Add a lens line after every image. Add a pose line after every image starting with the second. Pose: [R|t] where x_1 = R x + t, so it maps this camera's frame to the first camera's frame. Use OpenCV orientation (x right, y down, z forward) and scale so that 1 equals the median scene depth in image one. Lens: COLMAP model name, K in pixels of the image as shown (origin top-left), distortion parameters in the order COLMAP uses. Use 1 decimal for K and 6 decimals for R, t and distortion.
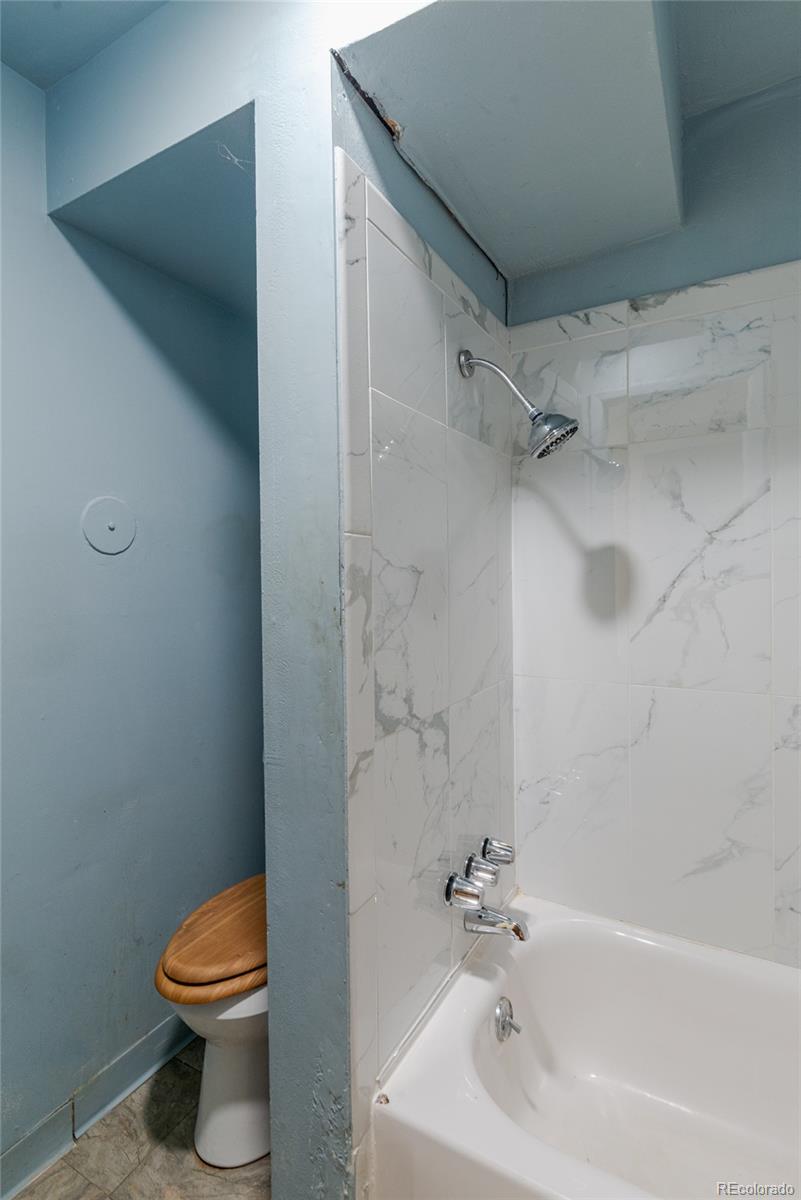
lens RADIAL K [[588.7, 0, 405.8], [0, 588.7, 587.8], [0, 0, 1]] dist [0.000436, -0.000021]
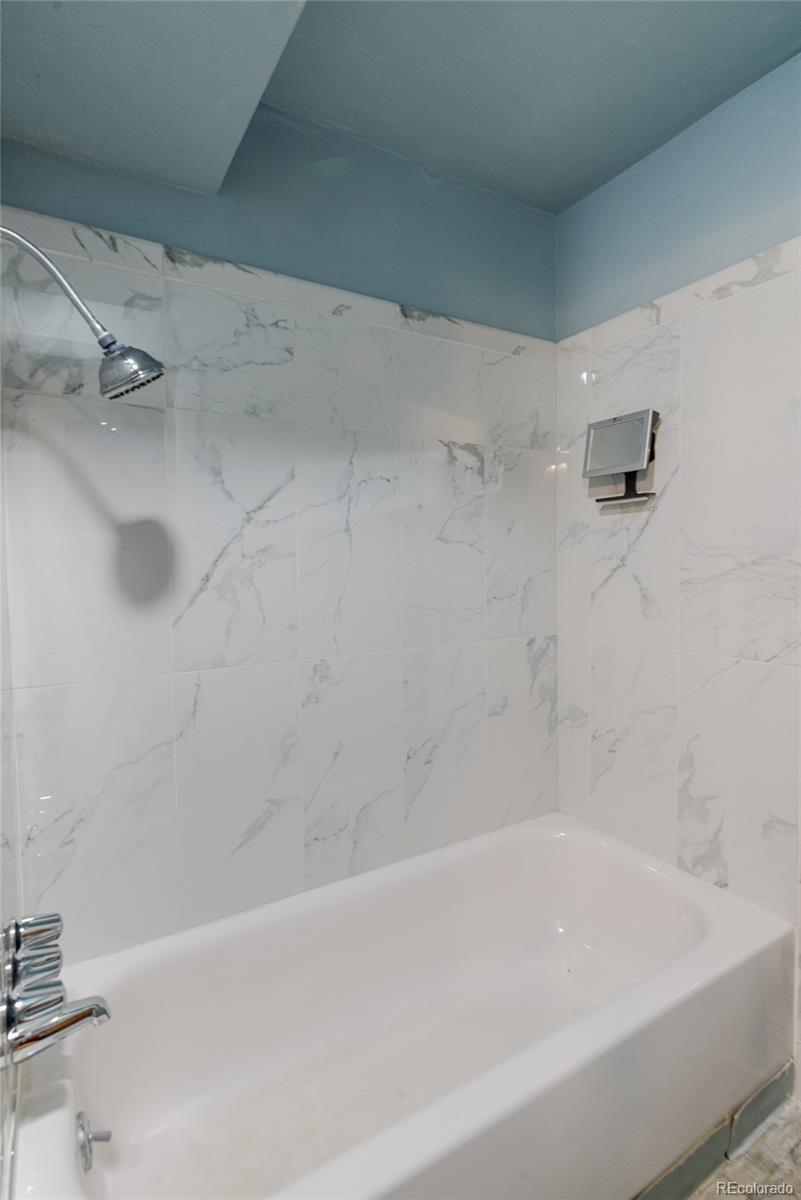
lens RADIAL K [[588.7, 0, 405.8], [0, 588.7, 587.8], [0, 0, 1]] dist [0.000436, -0.000021]
pose [[0.483492, -0.034809, 0.874656, -0.253865], [0.023604, 0.999364, 0.026724, 0.017056], [-0.875030, 0.007725, 0.484007, 0.257900]]
